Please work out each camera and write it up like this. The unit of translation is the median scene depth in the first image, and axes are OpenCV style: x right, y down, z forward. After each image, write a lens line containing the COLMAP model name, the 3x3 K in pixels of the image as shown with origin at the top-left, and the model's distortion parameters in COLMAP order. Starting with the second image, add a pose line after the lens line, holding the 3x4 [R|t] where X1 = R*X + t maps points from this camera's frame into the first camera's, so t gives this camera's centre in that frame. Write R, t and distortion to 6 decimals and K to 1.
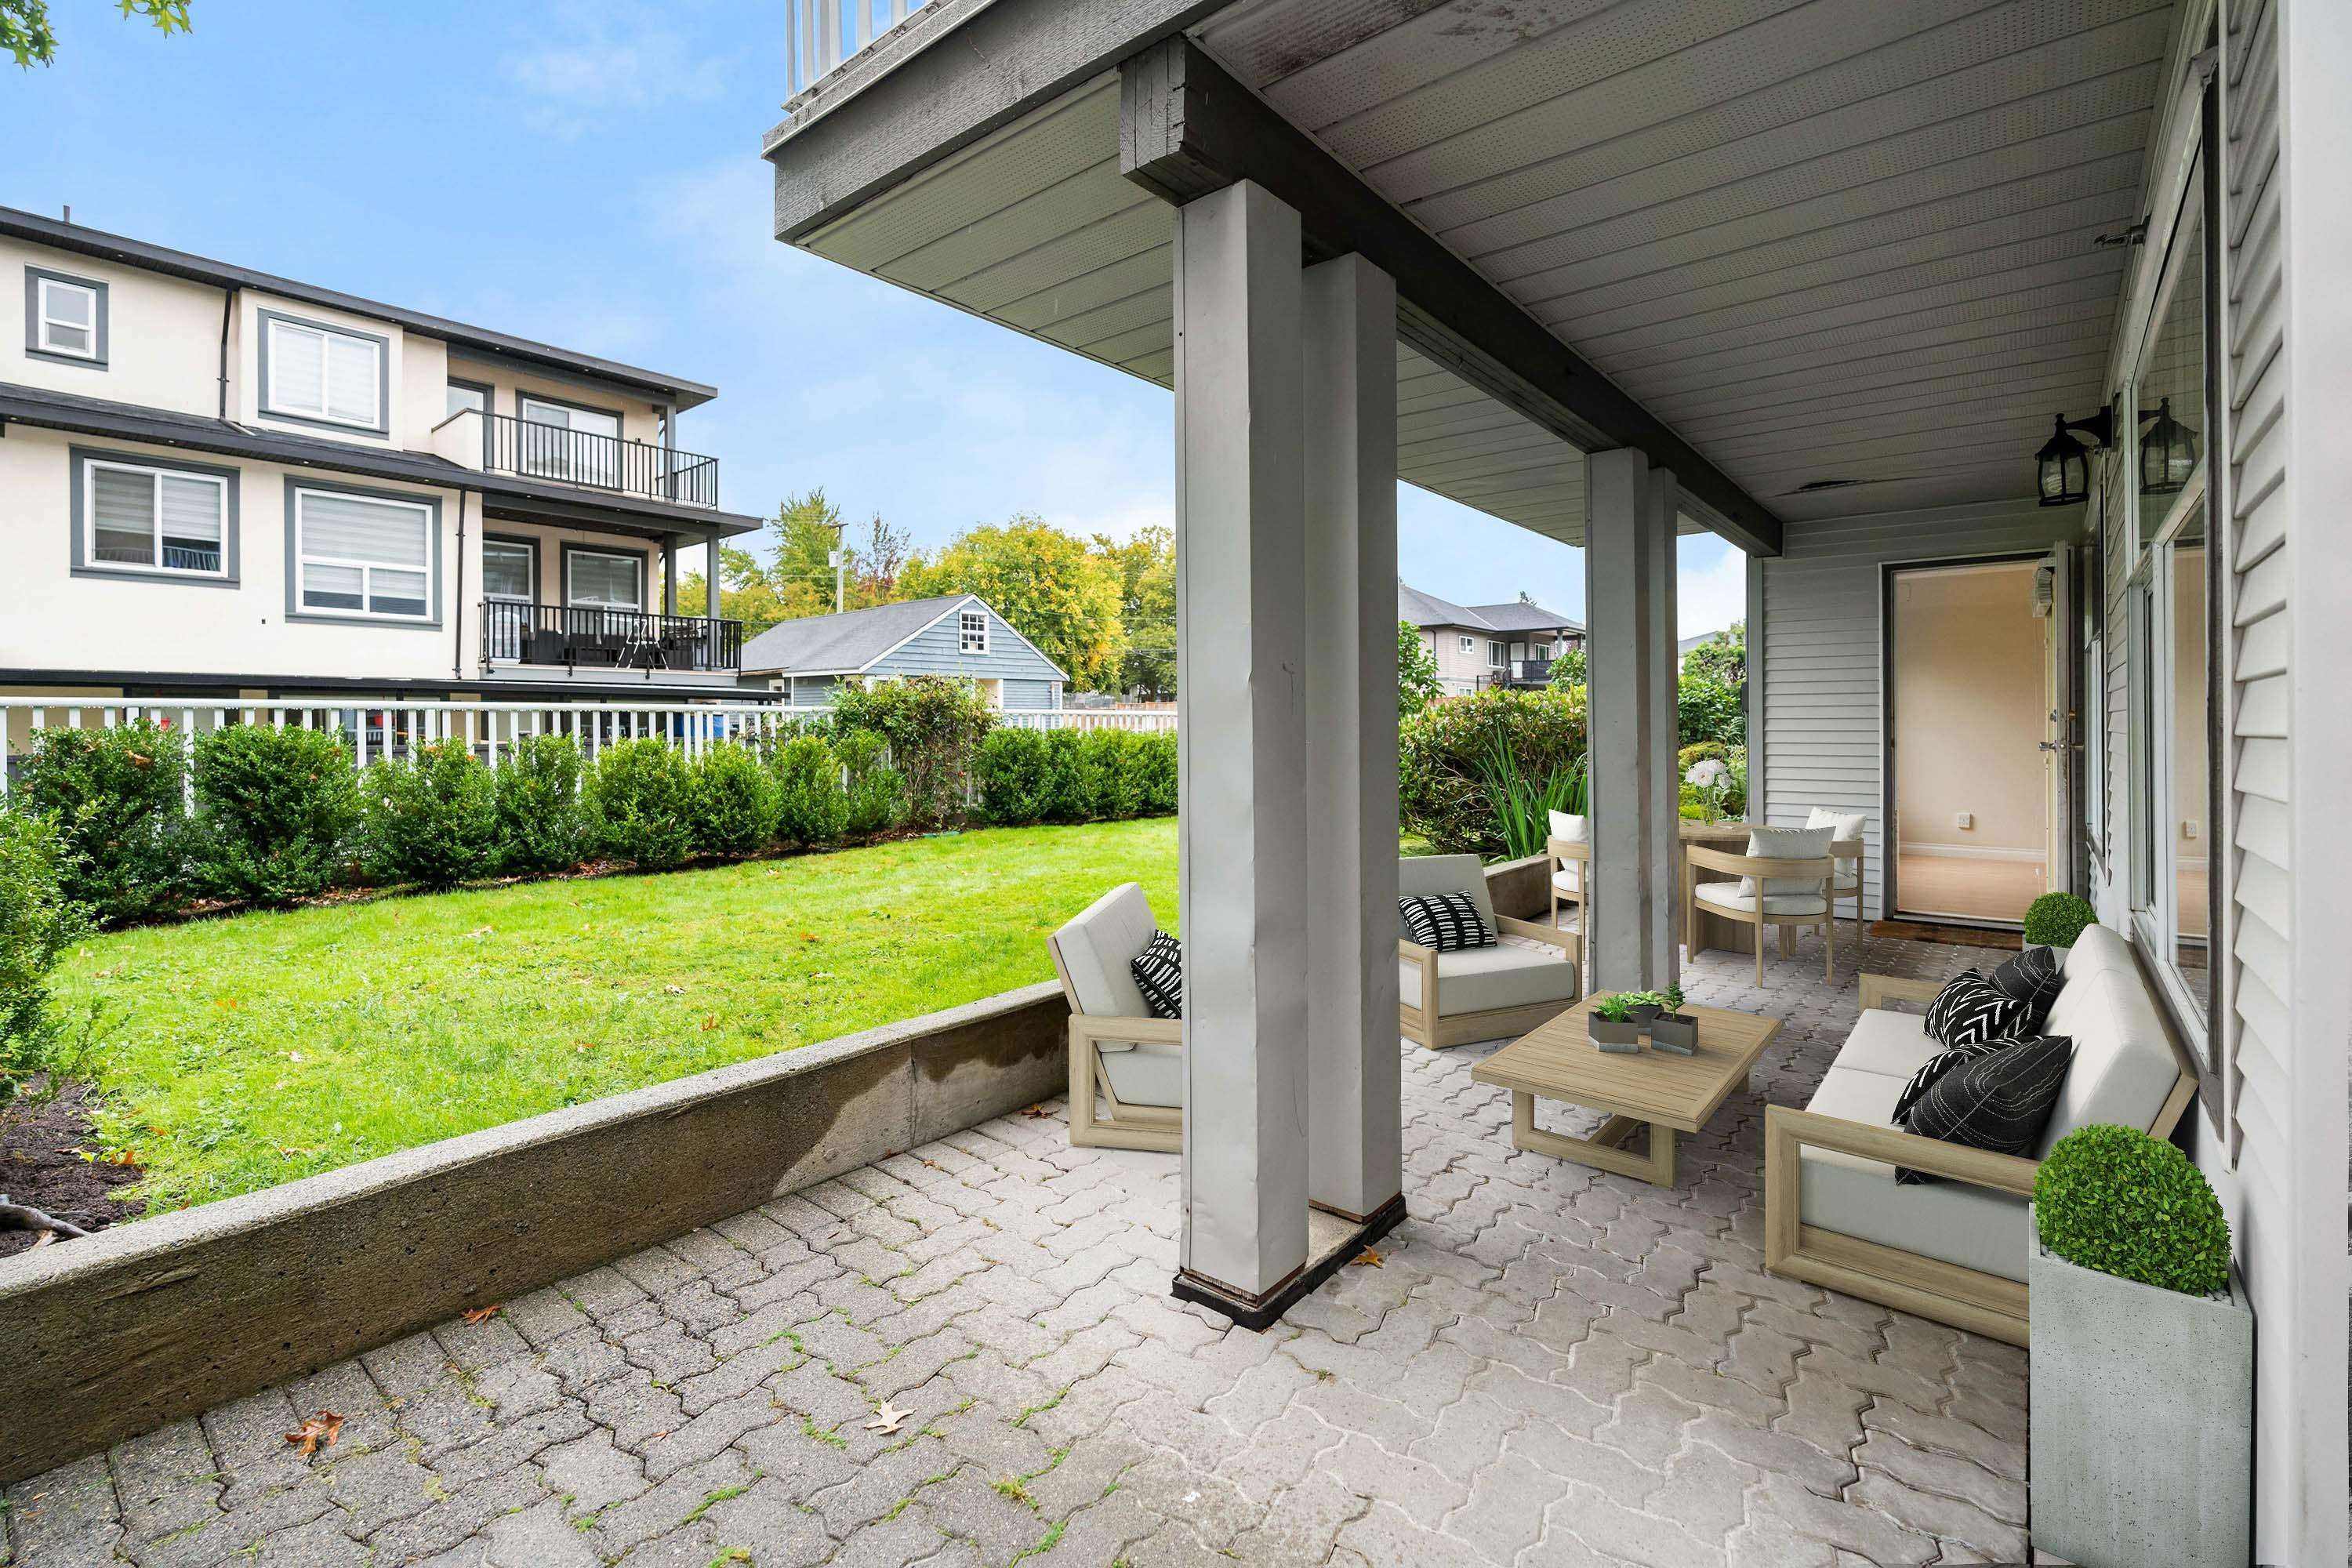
lens RADIAL K [[1060.6, 0, 1183.3], [0, 1060.6, 720.4], [0, 0, 1]] dist [0.002275, -0.001473]
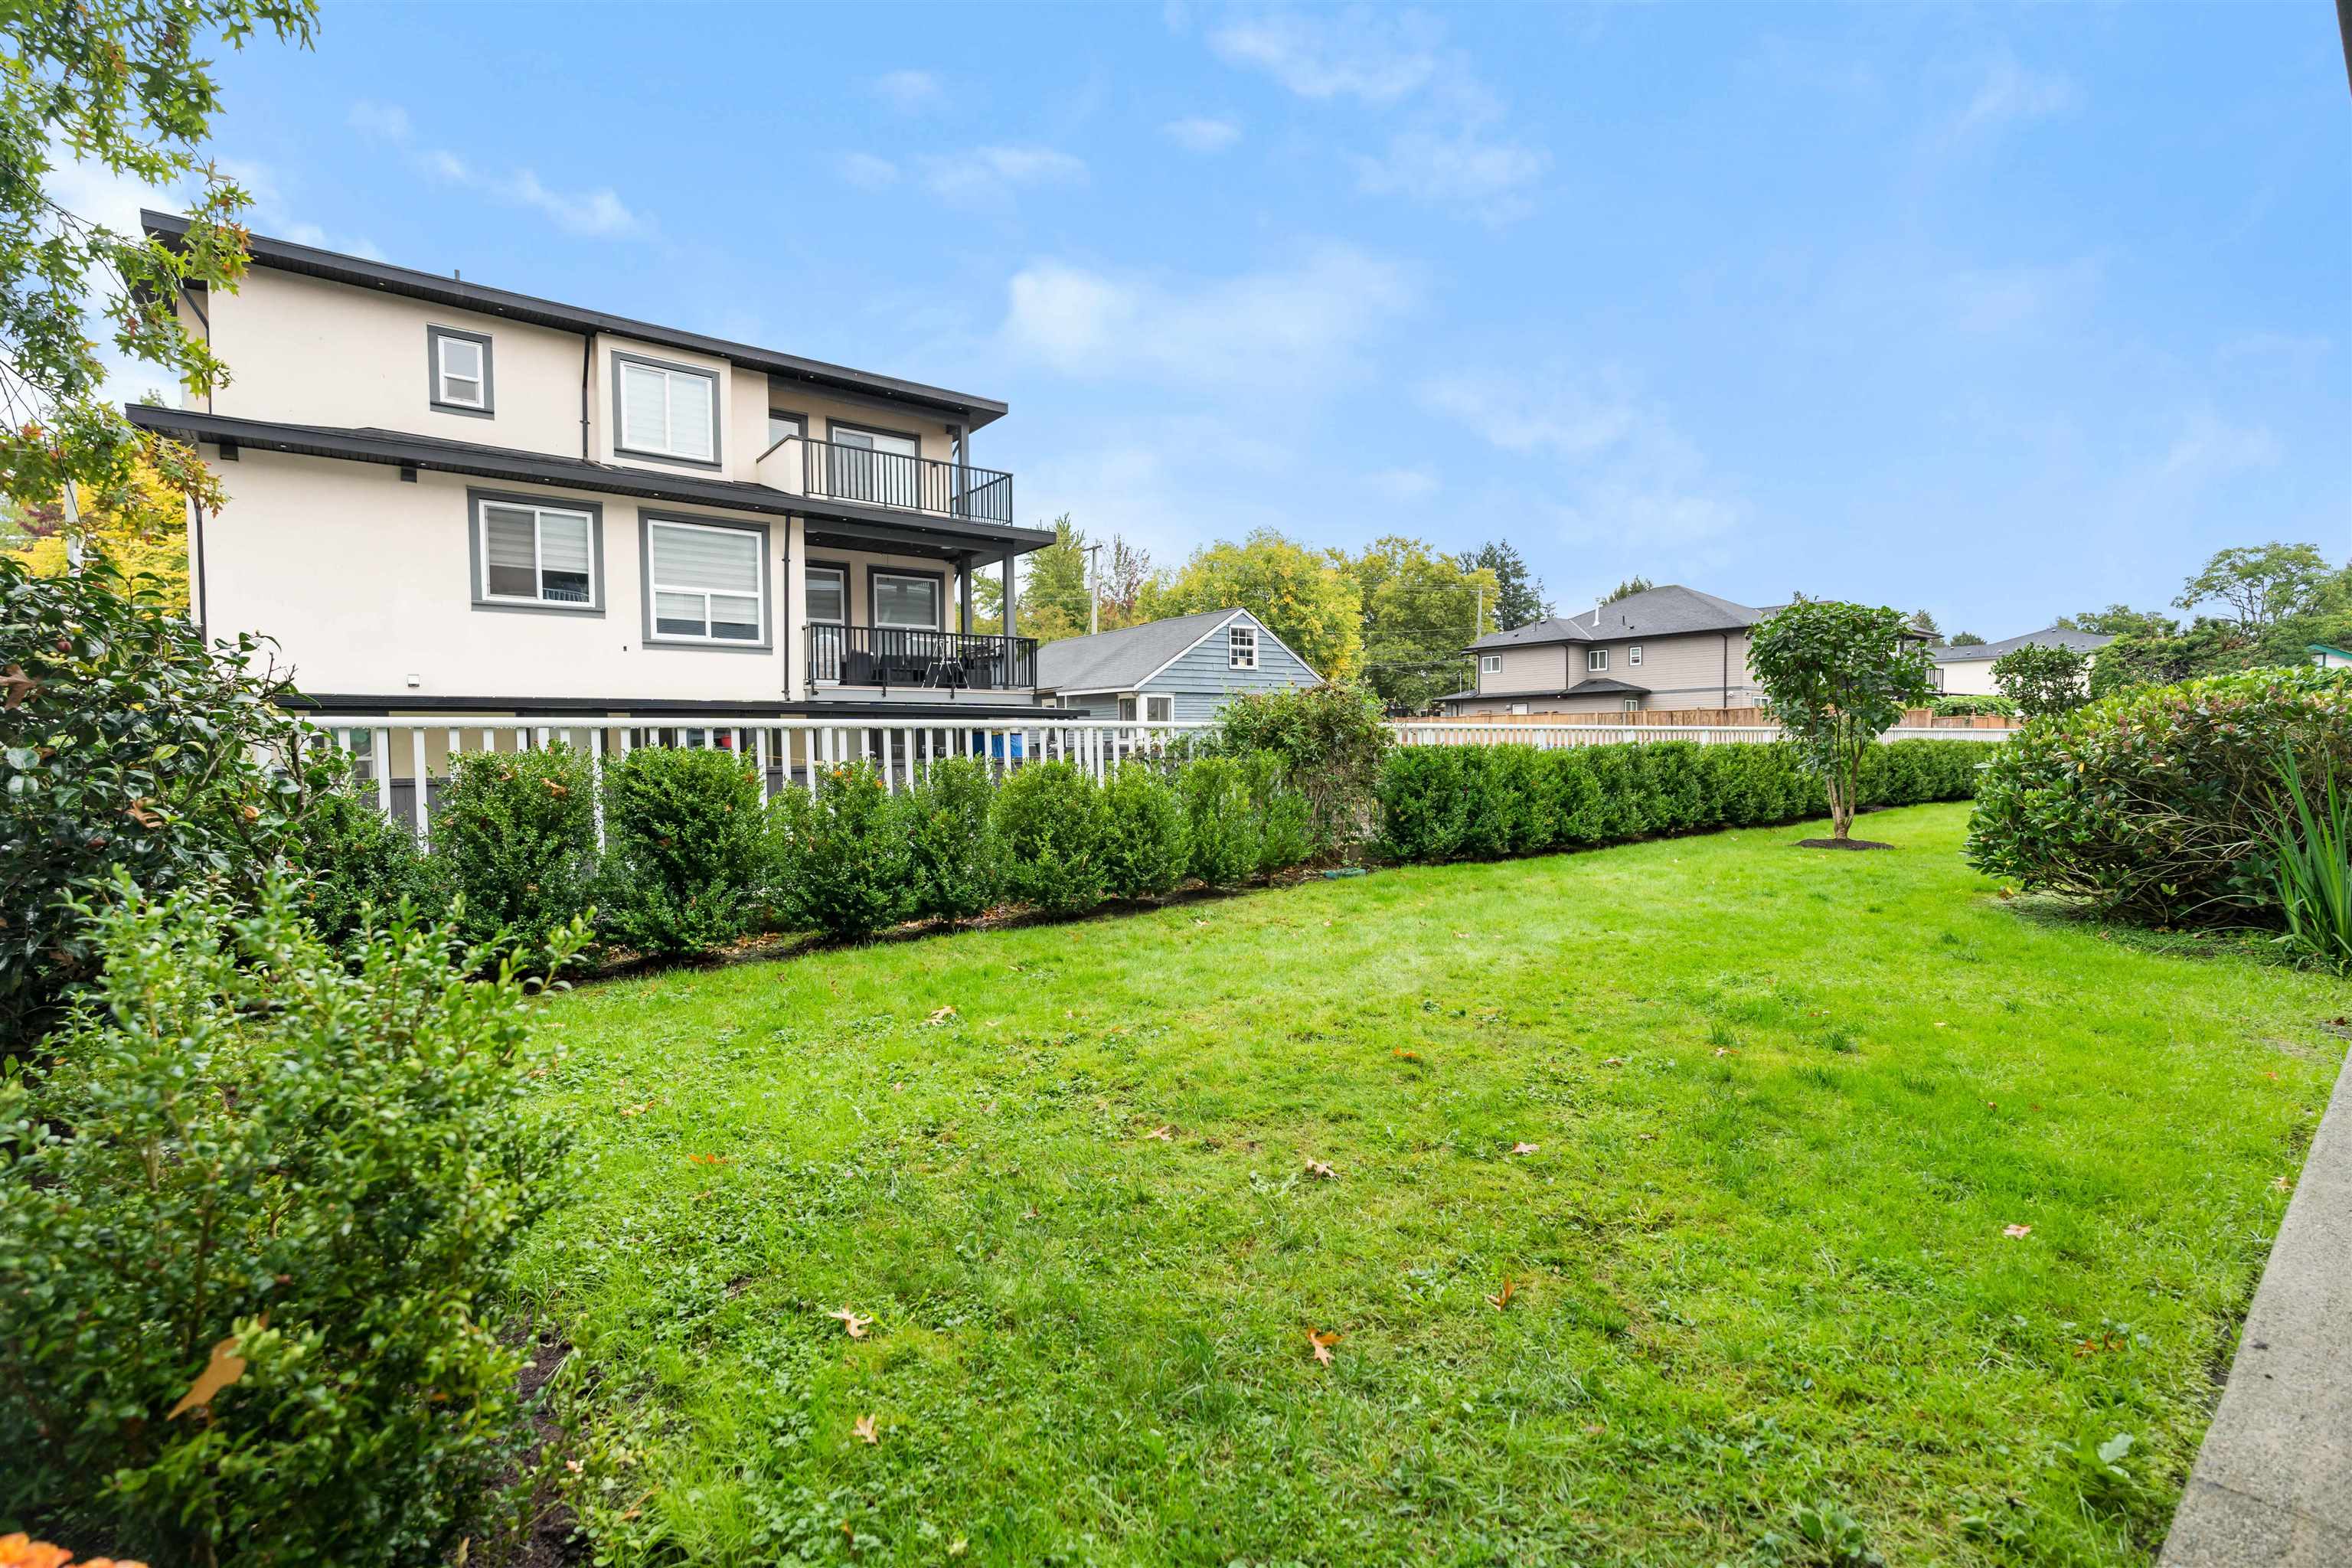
lens RADIAL K [[1060.6, 0, 1188.0], [0, 1060.6, 777.0], [0, 0, 1]] dist [0.002275, -0.001473]
pose [[0.976665, 0.000928, -0.214764, -0.098187], [0.007164, 0.999293, 0.036895, 0.000041], [0.214647, -0.037572, 0.975969, 0.089827]]
